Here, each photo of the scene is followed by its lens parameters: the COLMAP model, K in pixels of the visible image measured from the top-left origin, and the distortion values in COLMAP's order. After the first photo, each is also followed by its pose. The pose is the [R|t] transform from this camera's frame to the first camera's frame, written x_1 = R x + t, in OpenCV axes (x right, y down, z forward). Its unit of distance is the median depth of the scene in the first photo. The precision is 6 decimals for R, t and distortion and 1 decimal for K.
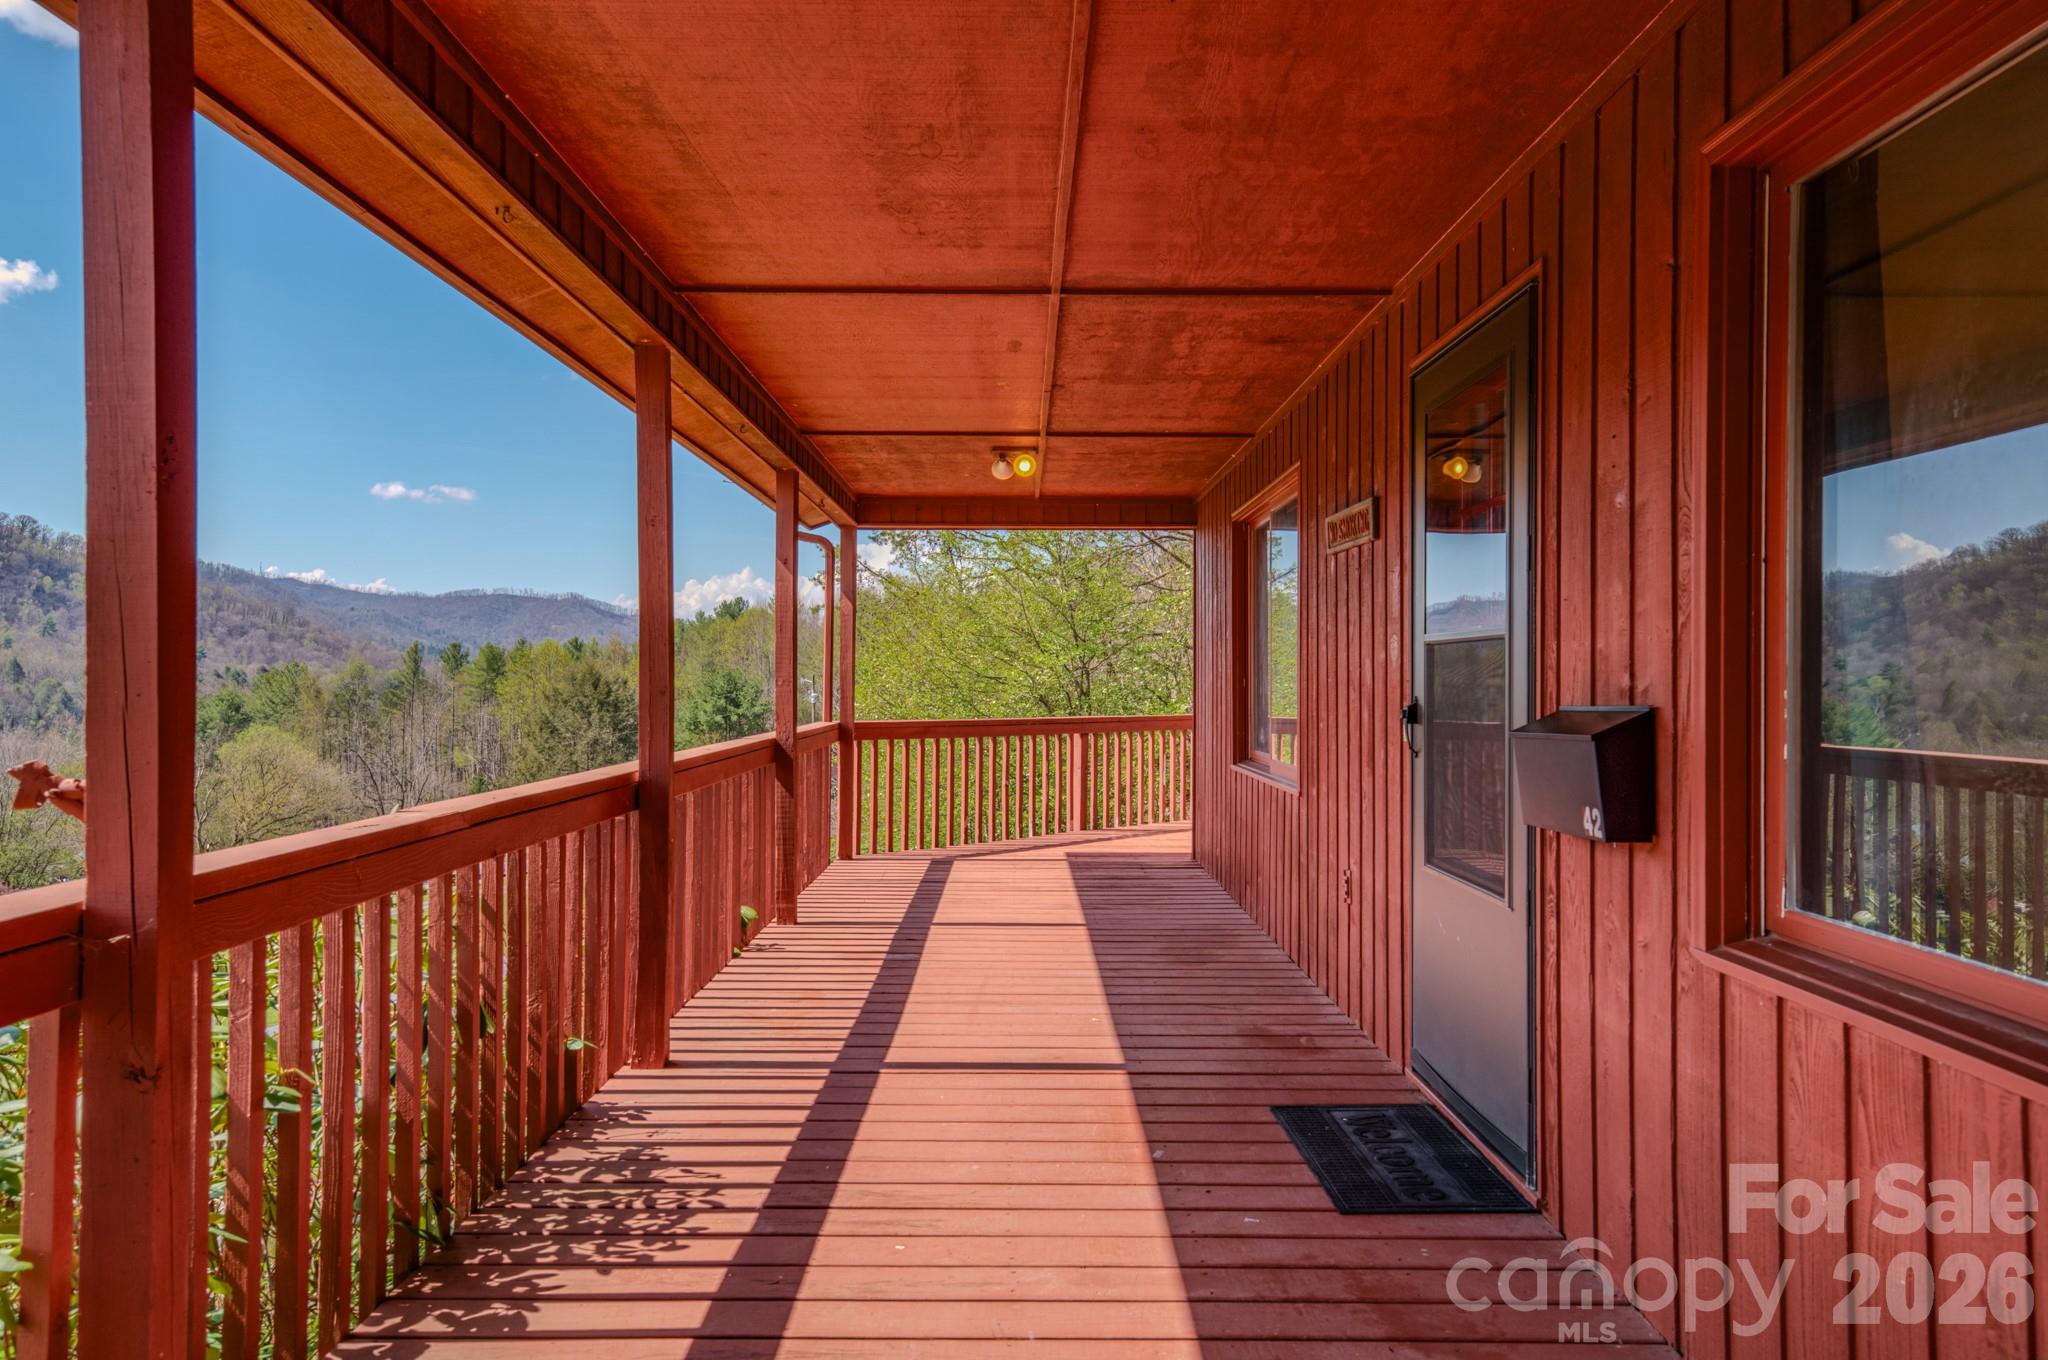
lens RADIAL K [[1337.8, 0, 1022.1], [0, 1337.8, 673.1], [0, 0, 1]] dist [0.023250, 0.002396]
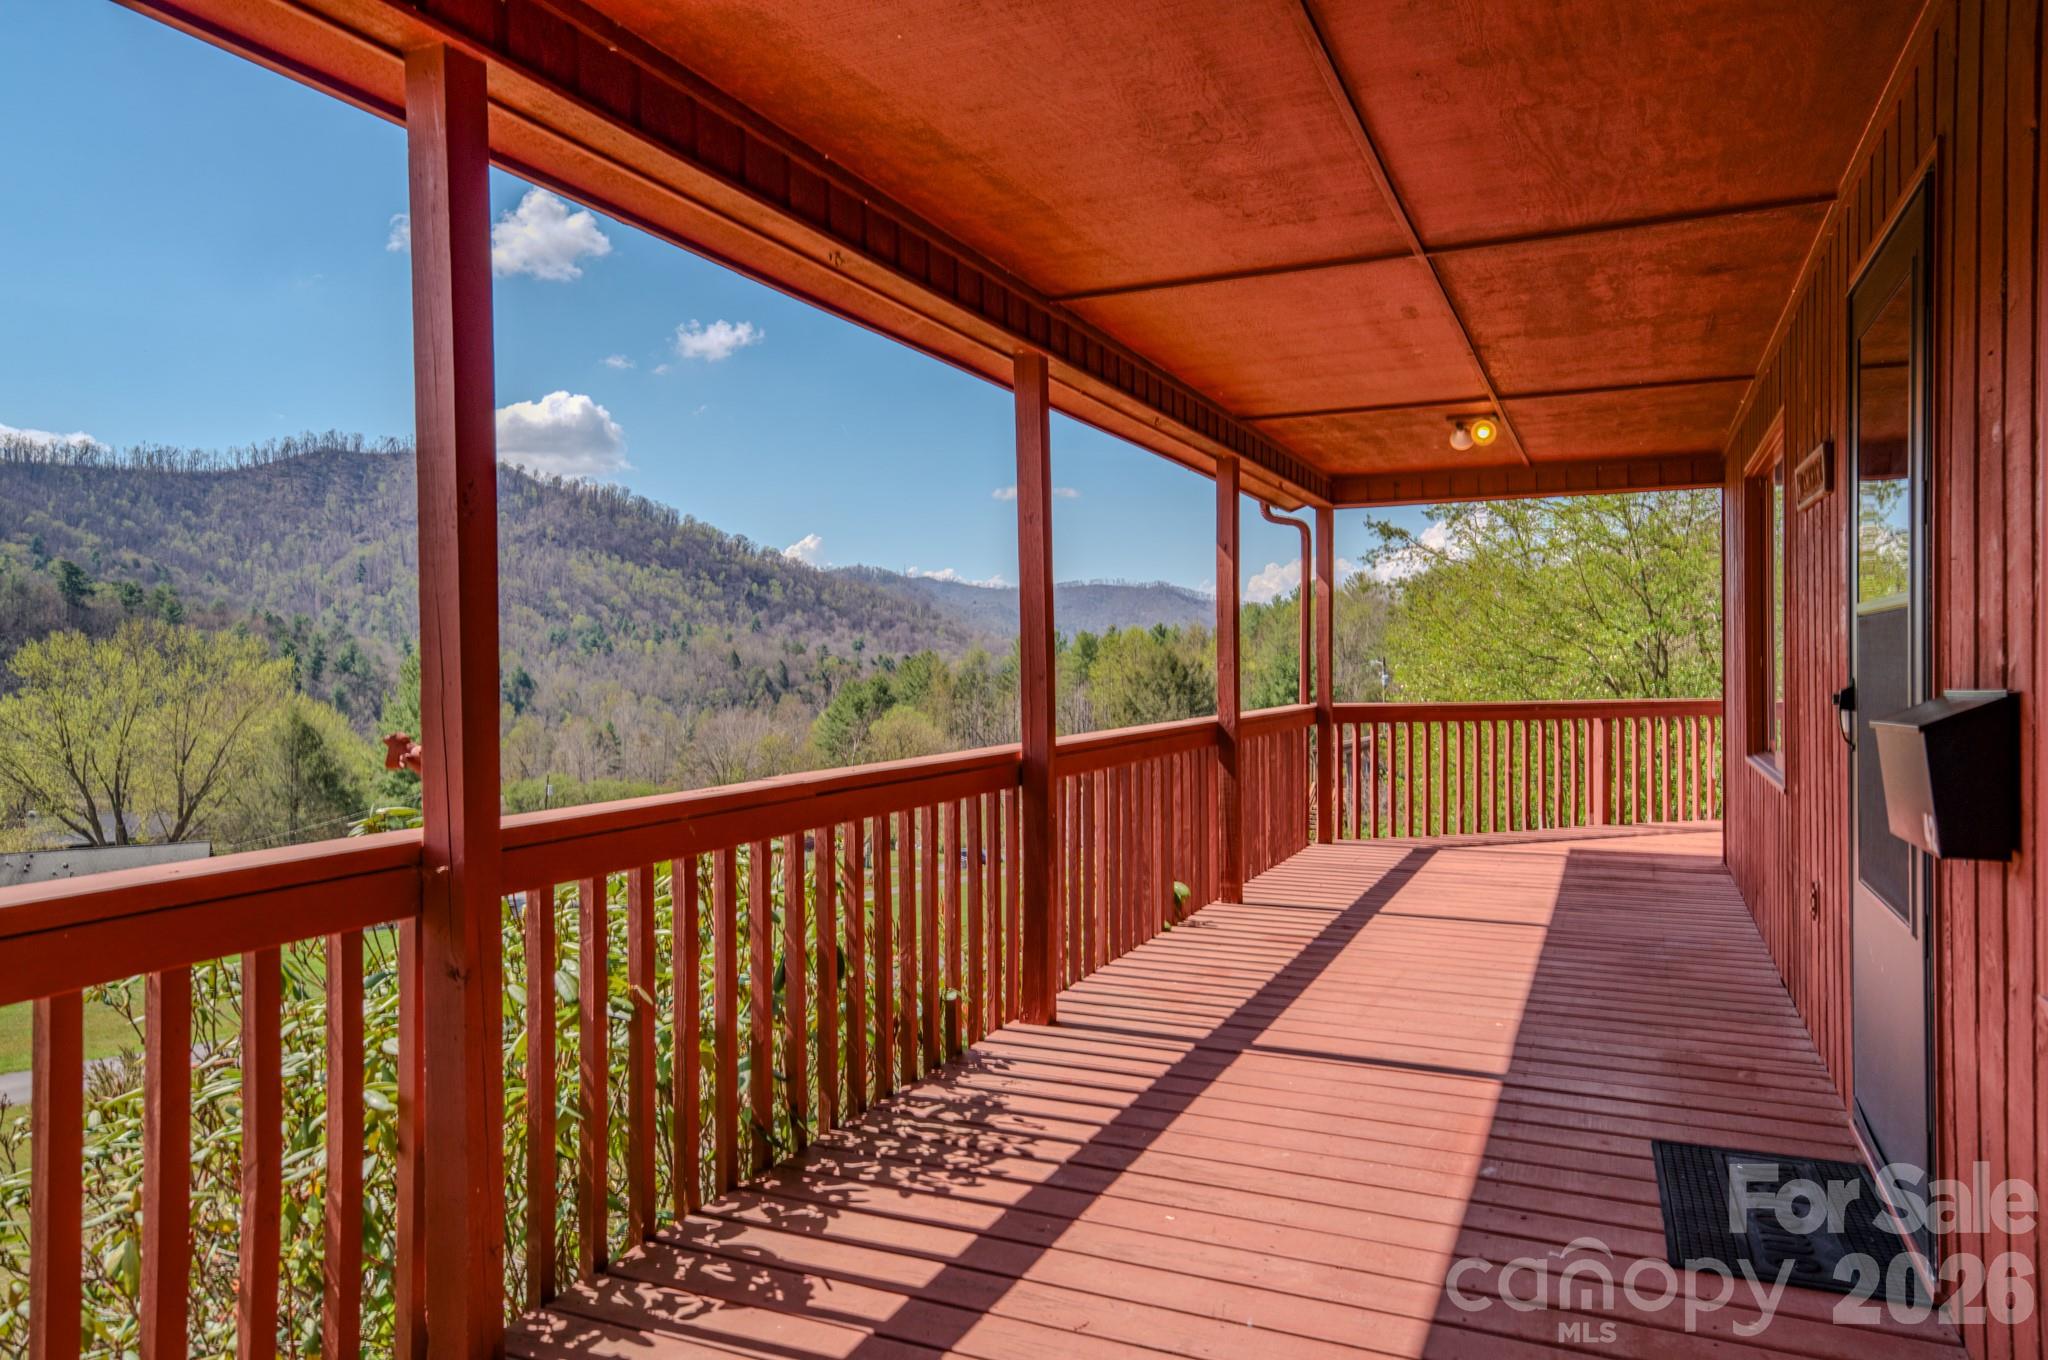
lens RADIAL K [[1330.3, 0, 1021.5], [0, 1330.3, 673.6], [0, 0, 1]] dist [0.024583, 0.003522]
pose [[0.912876, -0.006212, -0.408190, 0.177829], [0.011610, 0.999875, 0.010749, -0.000506], [0.408072, -0.014552, 0.912834, 0.022884]]
